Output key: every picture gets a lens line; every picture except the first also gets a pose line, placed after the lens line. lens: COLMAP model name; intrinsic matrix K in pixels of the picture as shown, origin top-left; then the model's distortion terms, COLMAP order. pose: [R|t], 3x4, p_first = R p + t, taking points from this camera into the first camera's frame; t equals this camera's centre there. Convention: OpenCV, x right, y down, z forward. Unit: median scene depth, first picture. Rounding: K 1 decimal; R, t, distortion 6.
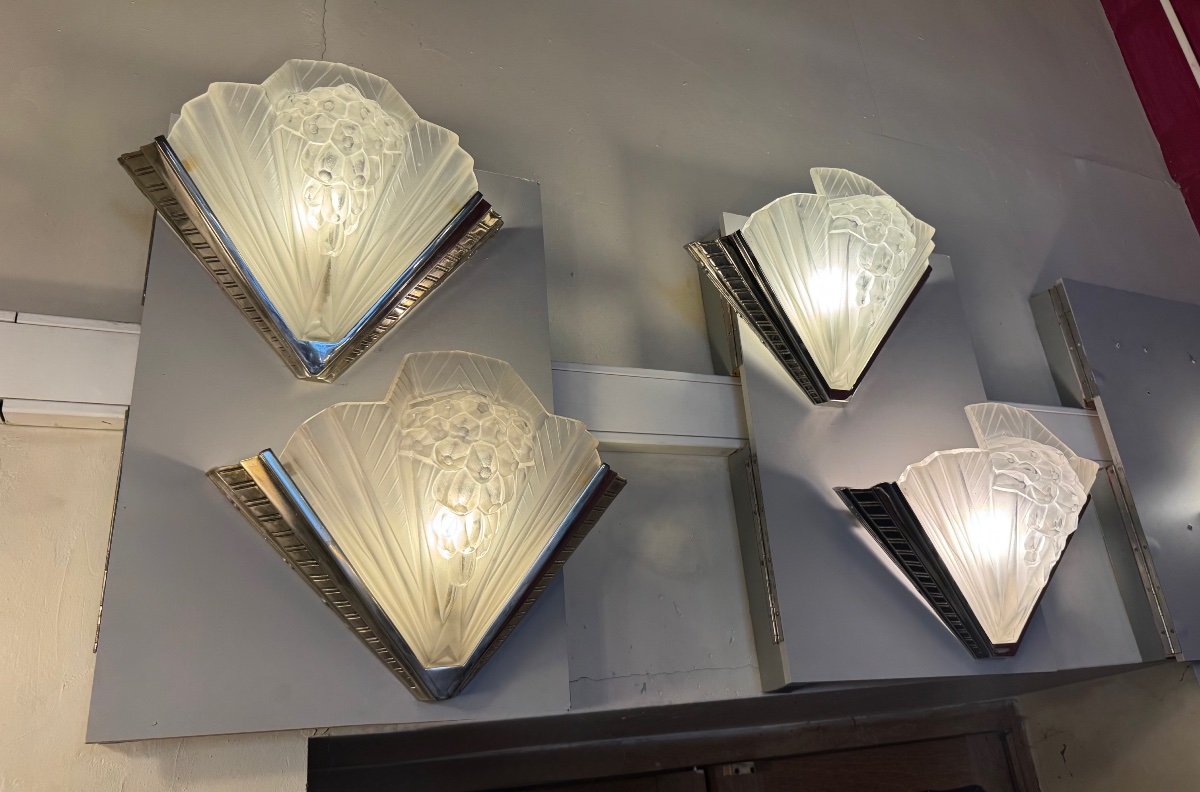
lens RADIAL K [[851.0, 0, 637.1], [0, 851.0, 367.9], [0, 0, 1]] dist [0.079239, -0.094166]
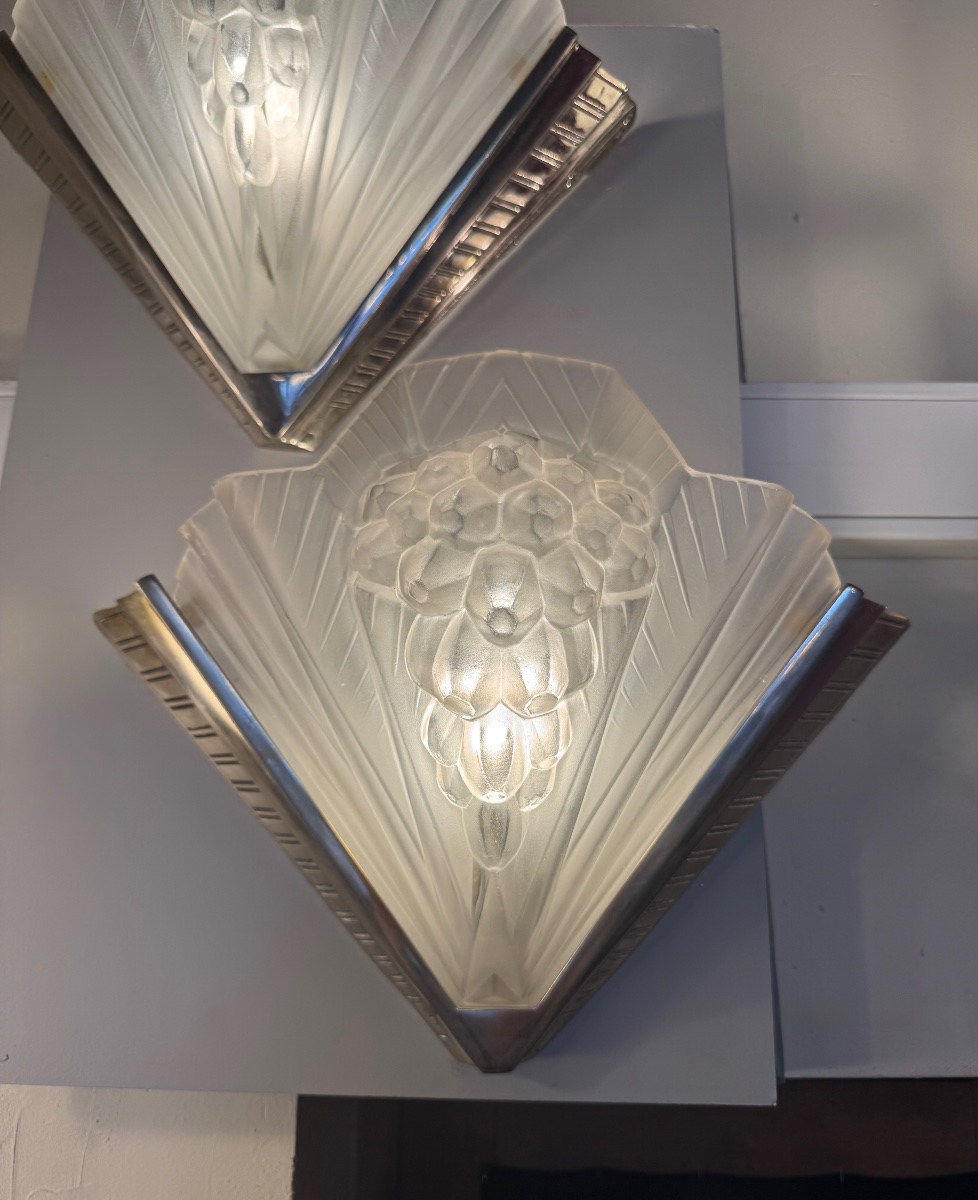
lens RADIAL K [[934.1, 0, 496.6], [0, 934.1, 632.0], [0, 0, 1]] dist [0.040360, -0.078393]
pose [[0.901499, -0.003053, -0.432770, 0.006510], [0.075315, 0.985823, 0.149934, 0.054636], [0.426177, -0.167760, 0.888949, 0.536929]]
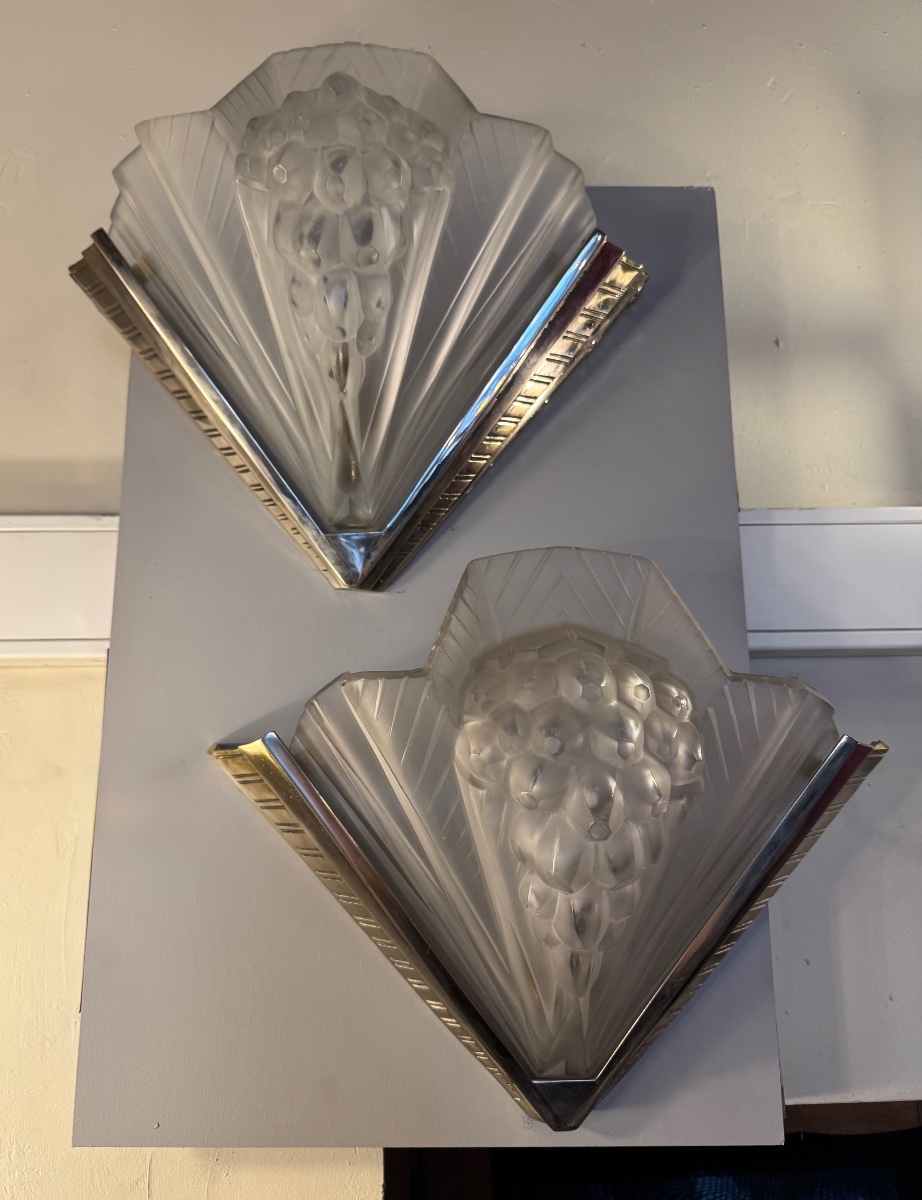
lens RADIAL K [[908.6, 0, 461.0], [0, 908.6, 600.0], [0, 0, 1]] dist [0.028693, -0.054850]
pose [[0.914225, 0.002416, -0.405200, -0.028962], [0.083990, 0.977135, 0.195327, -0.109426], [0.396407, -0.212606, 0.893118, 0.447340]]
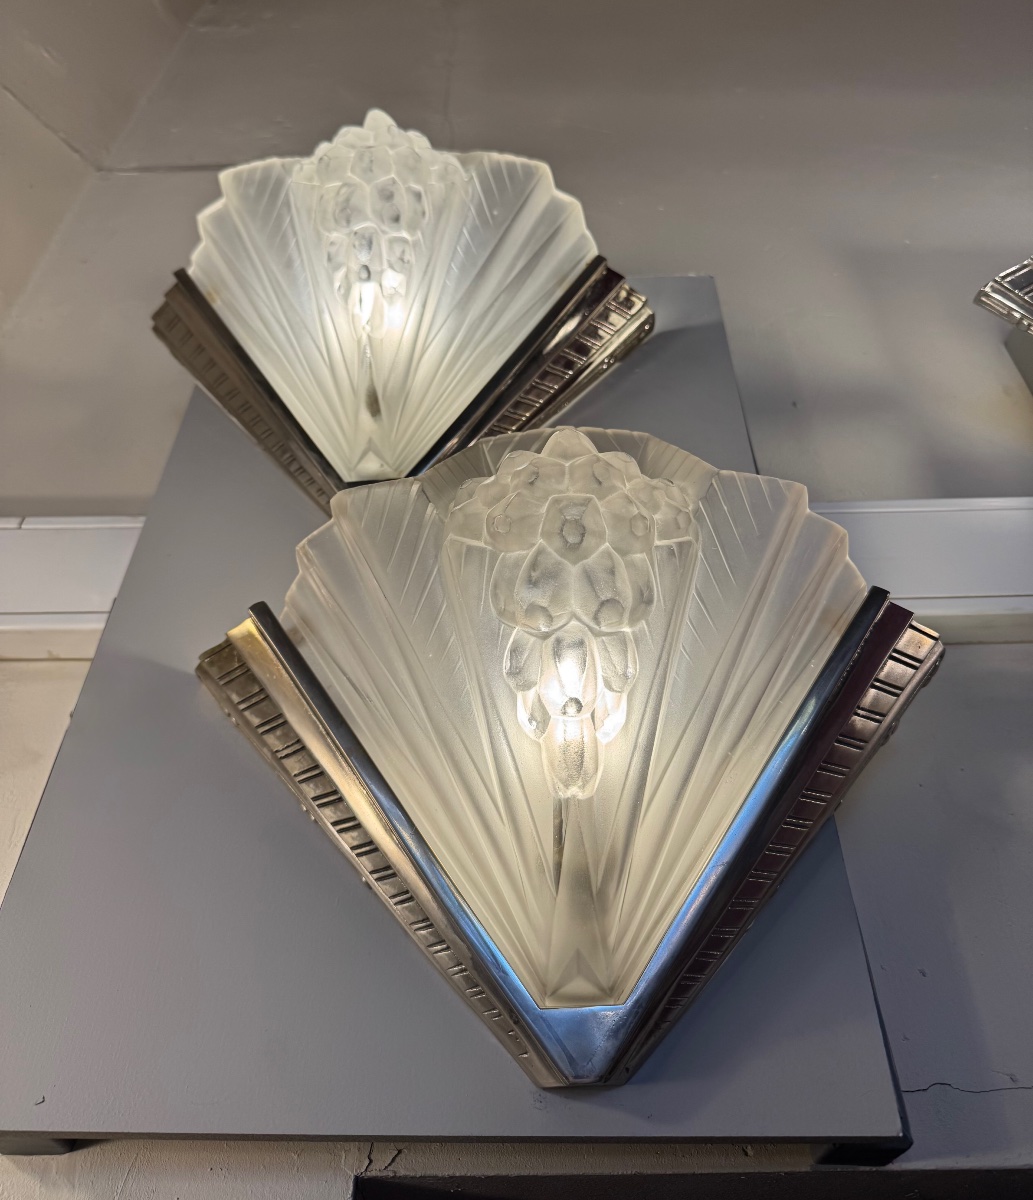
lens RADIAL K [[953.1, 0, 524.2], [0, 953.1, 524.3], [0, 0, 1]] dist [0.042024, -0.004775]
pose [[0.890172, -0.222730, -0.397474, 0.010272], [0.095822, 0.944378, -0.314593, 0.249457], [0.445434, 0.241955, 0.862001, 0.459623]]
